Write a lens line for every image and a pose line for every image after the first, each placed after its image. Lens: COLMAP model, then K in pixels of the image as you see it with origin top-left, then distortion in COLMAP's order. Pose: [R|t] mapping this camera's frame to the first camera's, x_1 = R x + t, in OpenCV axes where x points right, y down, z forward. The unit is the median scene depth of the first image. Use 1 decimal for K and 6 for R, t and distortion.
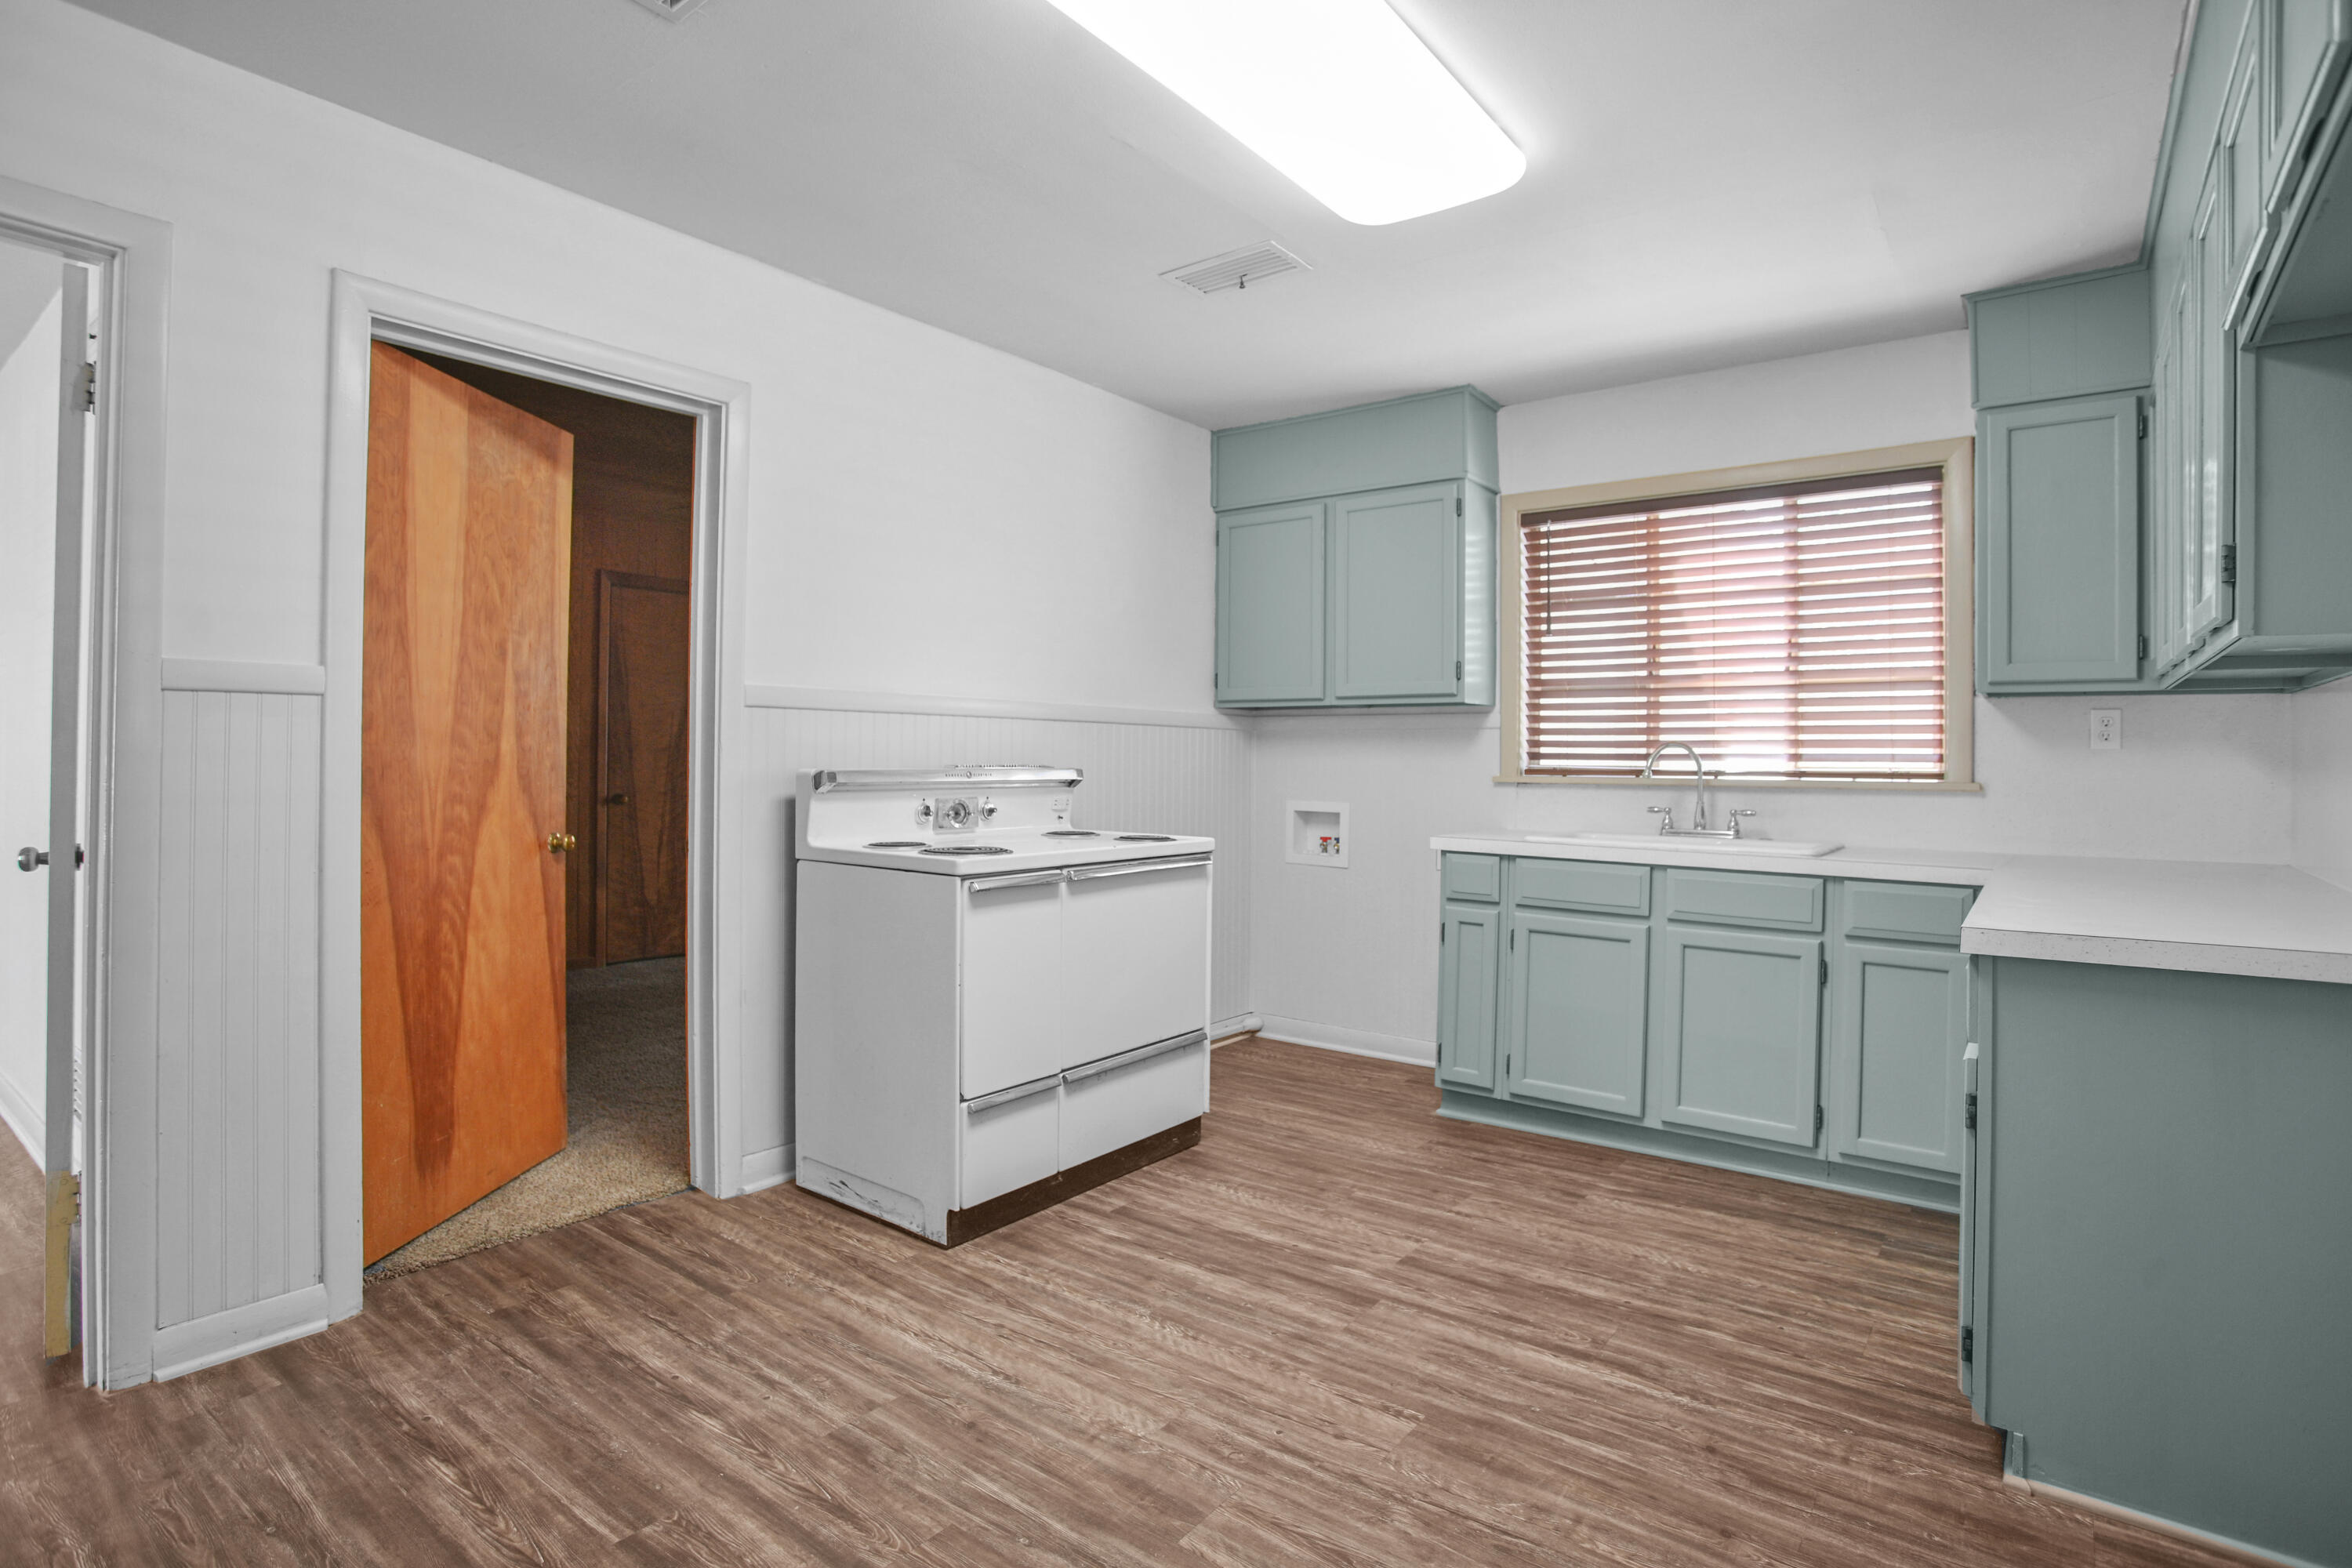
lens RADIAL K [[1182.6, 0, 1176.0], [0, 1182.6, 752.1], [0, 0, 1]] dist [-0.080808, 0.035676]
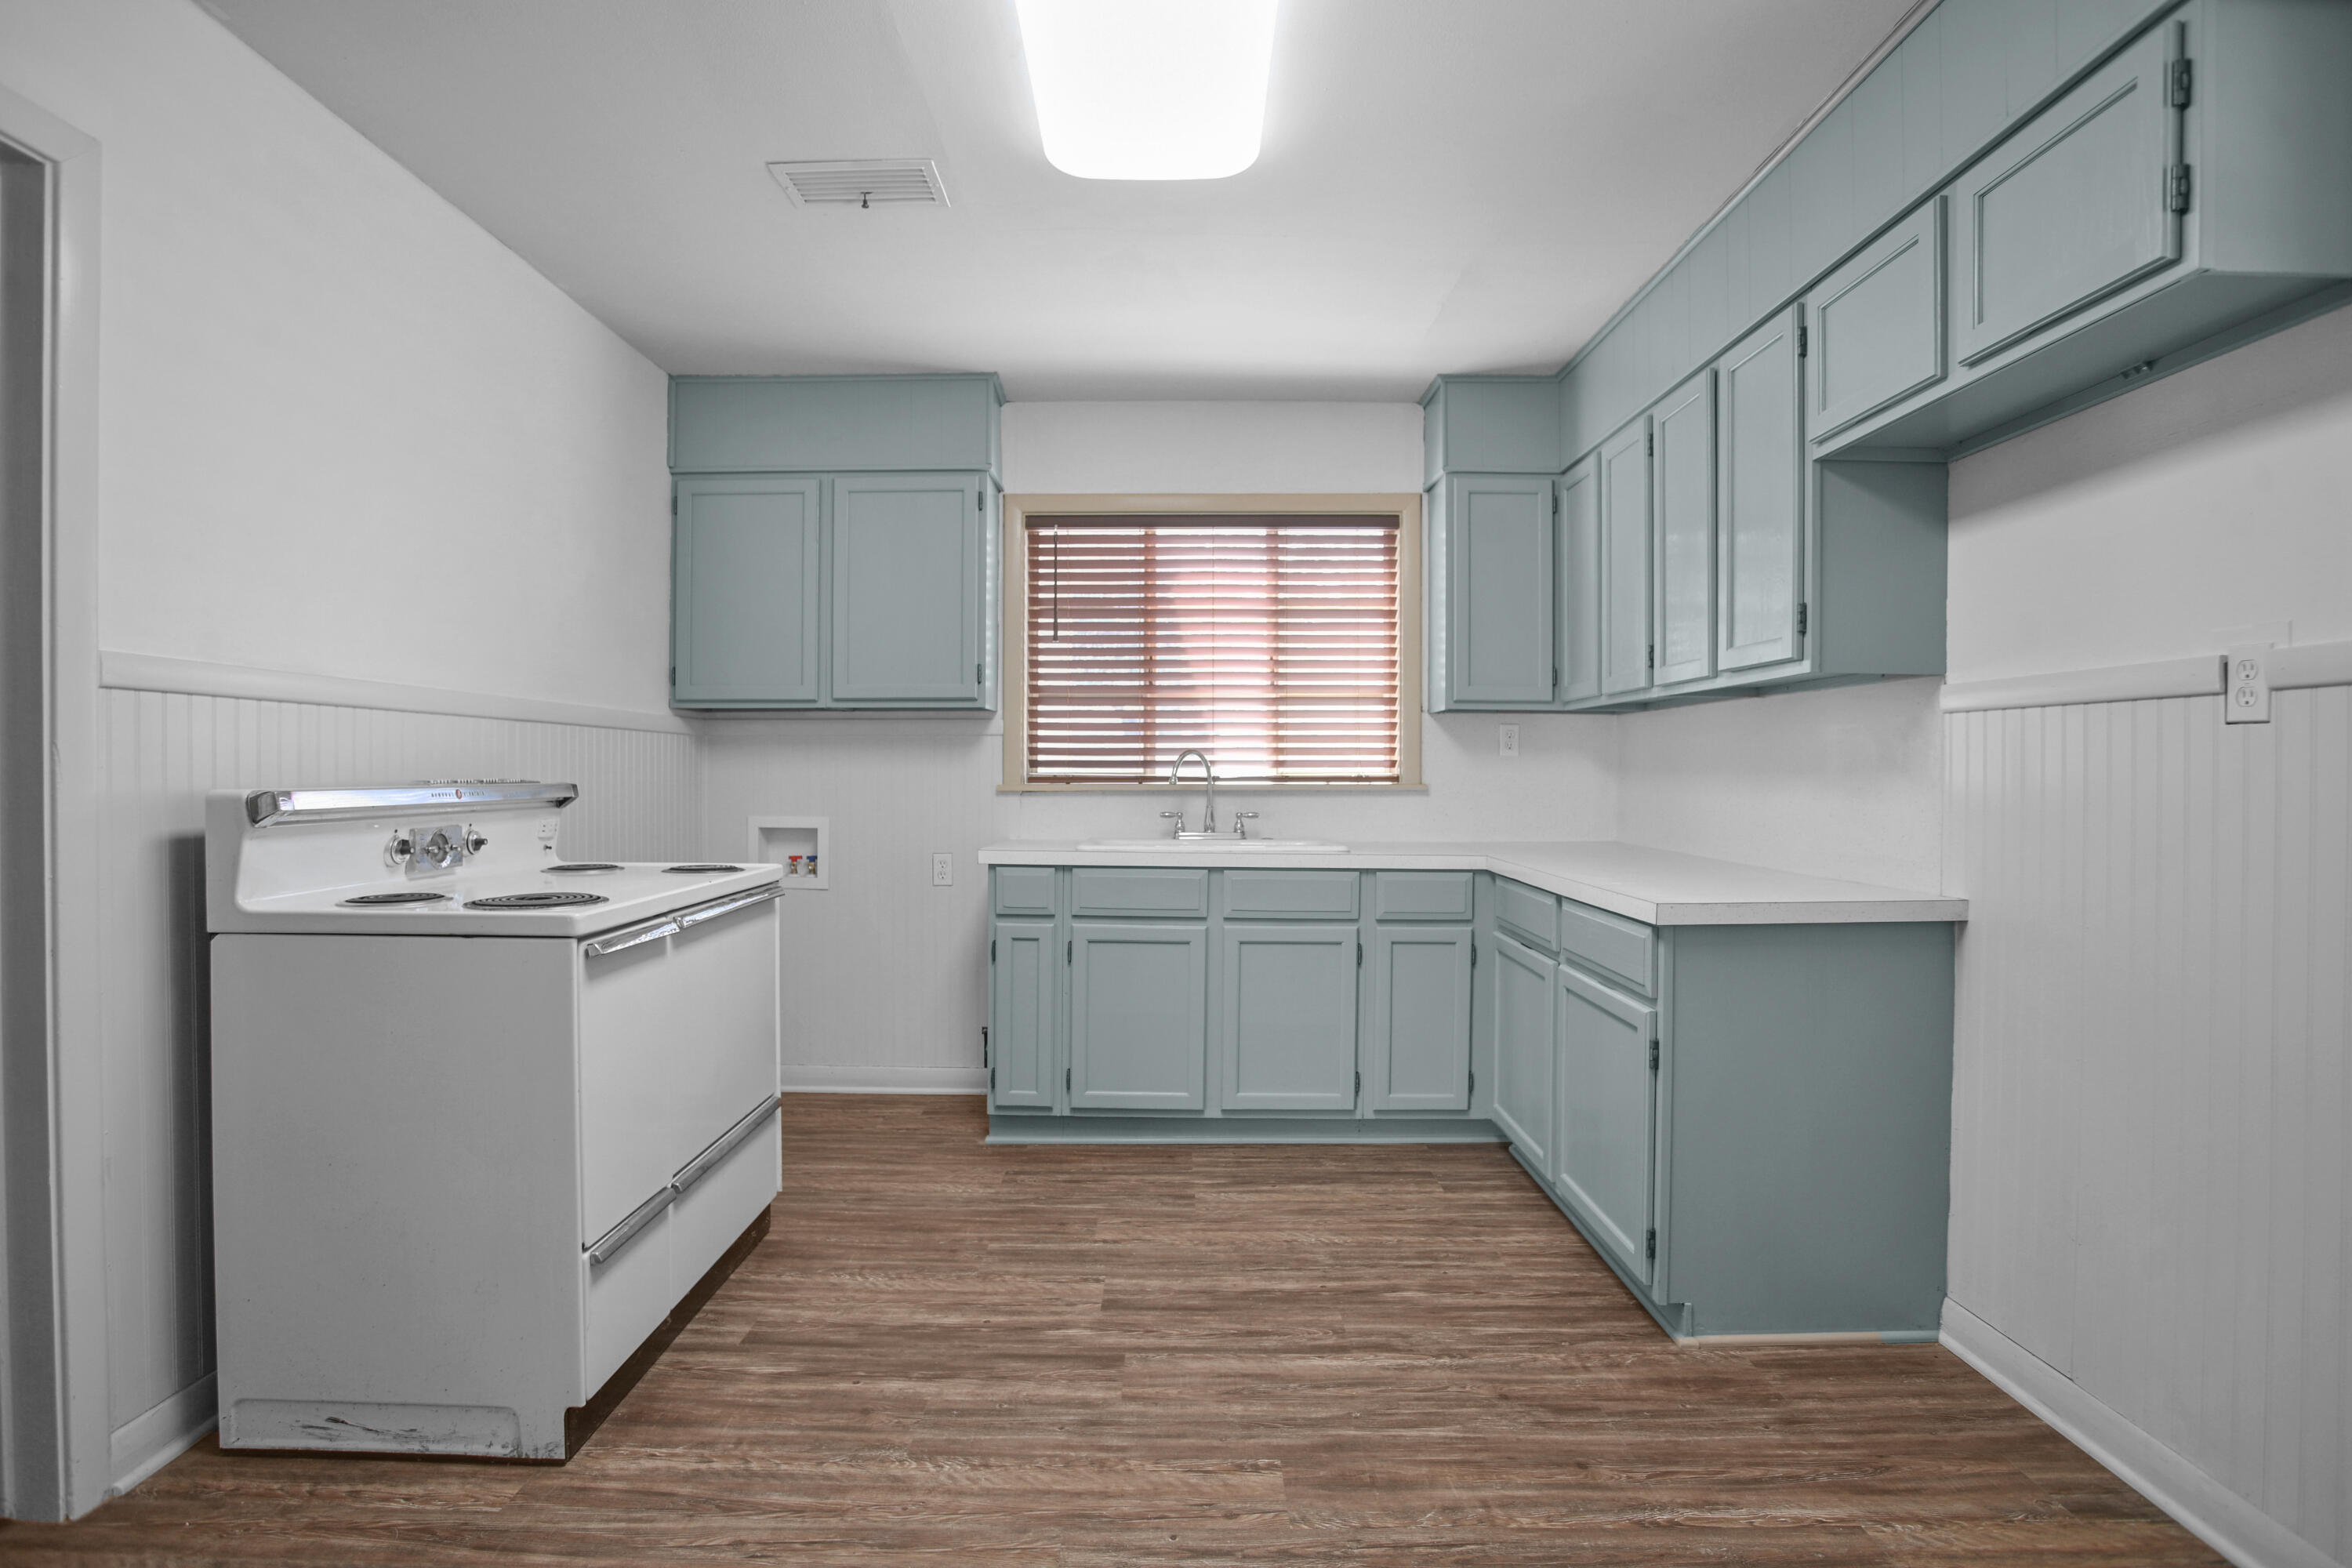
lens RADIAL K [[1169.1, 0, 1176.0], [0, 1169.1, 784.0], [0, 0, 1]] dist [-0.081051, 0.033884]
pose [[0.794738, -0.015025, 0.606767, -0.300044], [0.002559, 0.999768, 0.021405, -0.000205], [-0.606948, -0.015459, 0.794591, 0.229442]]
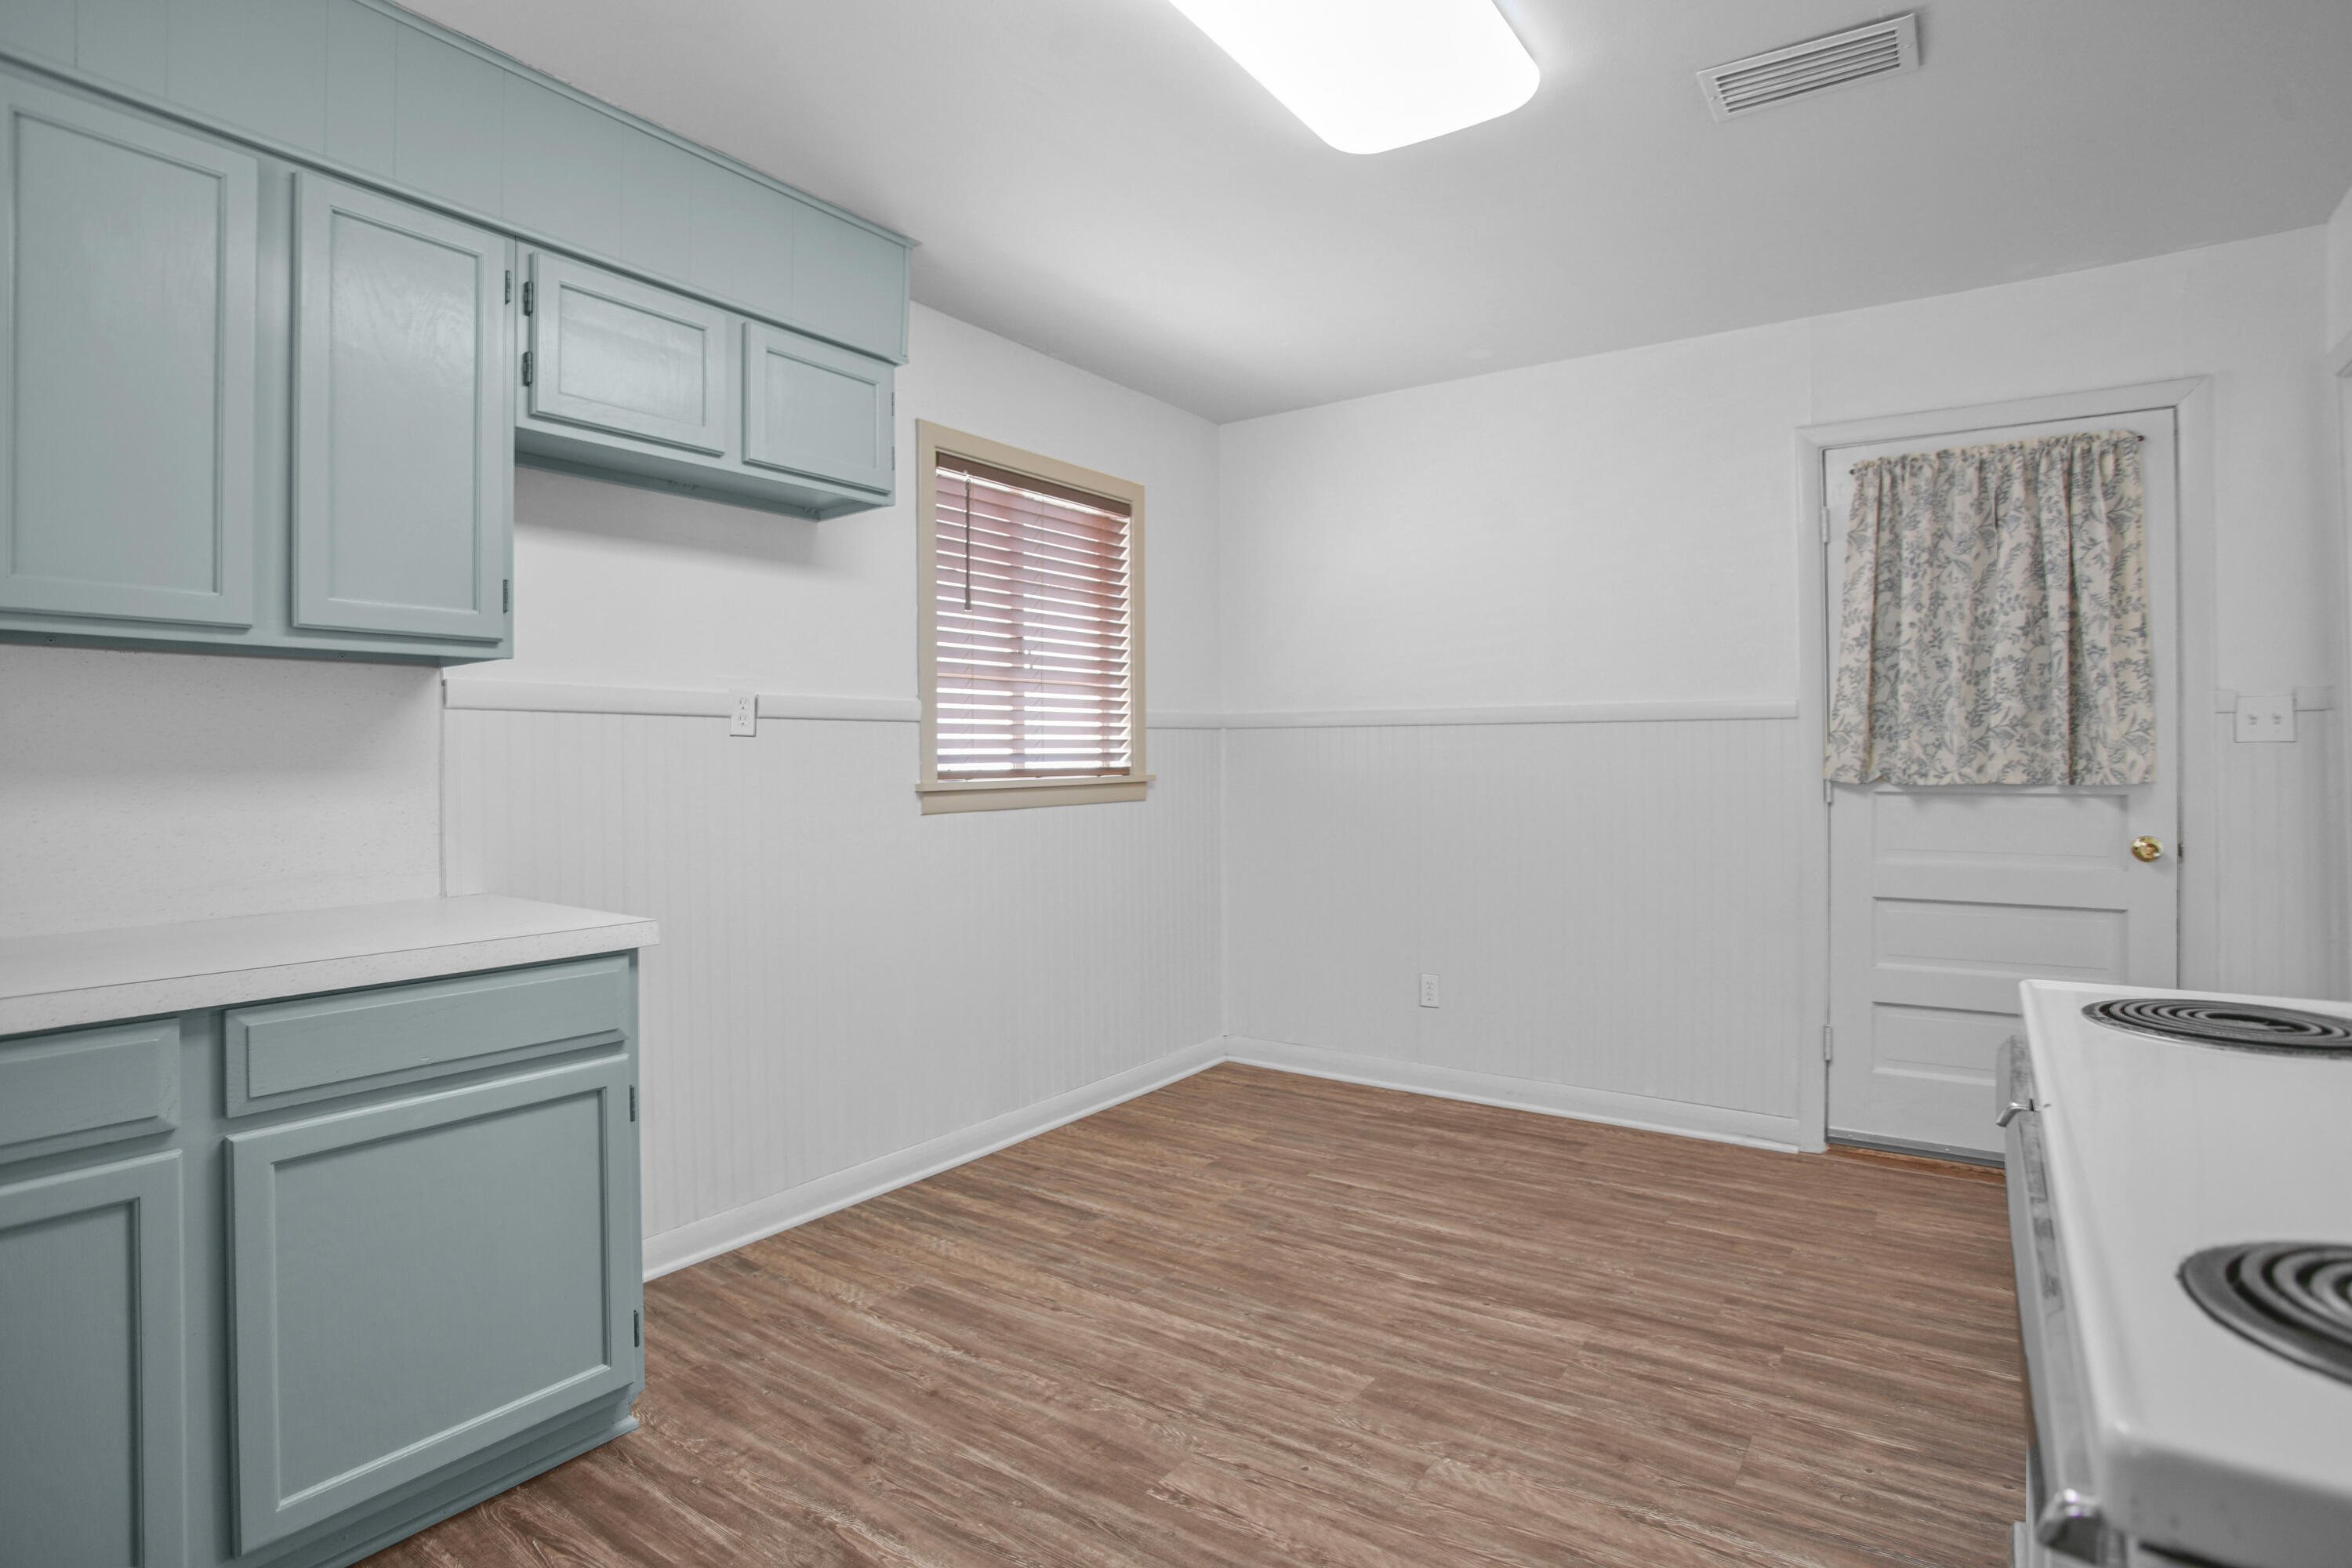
lens RADIAL K [[1182.6, 0, 1176.0], [0, 1182.6, 752.1], [0, 0, 1]] dist [-0.080808, 0.035676]
pose [[-0.999320, -0.003823, -0.036664, 0.166010], [-0.003473, 0.999948, -0.009616, 0.004095], [0.036699, -0.009482, -0.999281, 1.386879]]
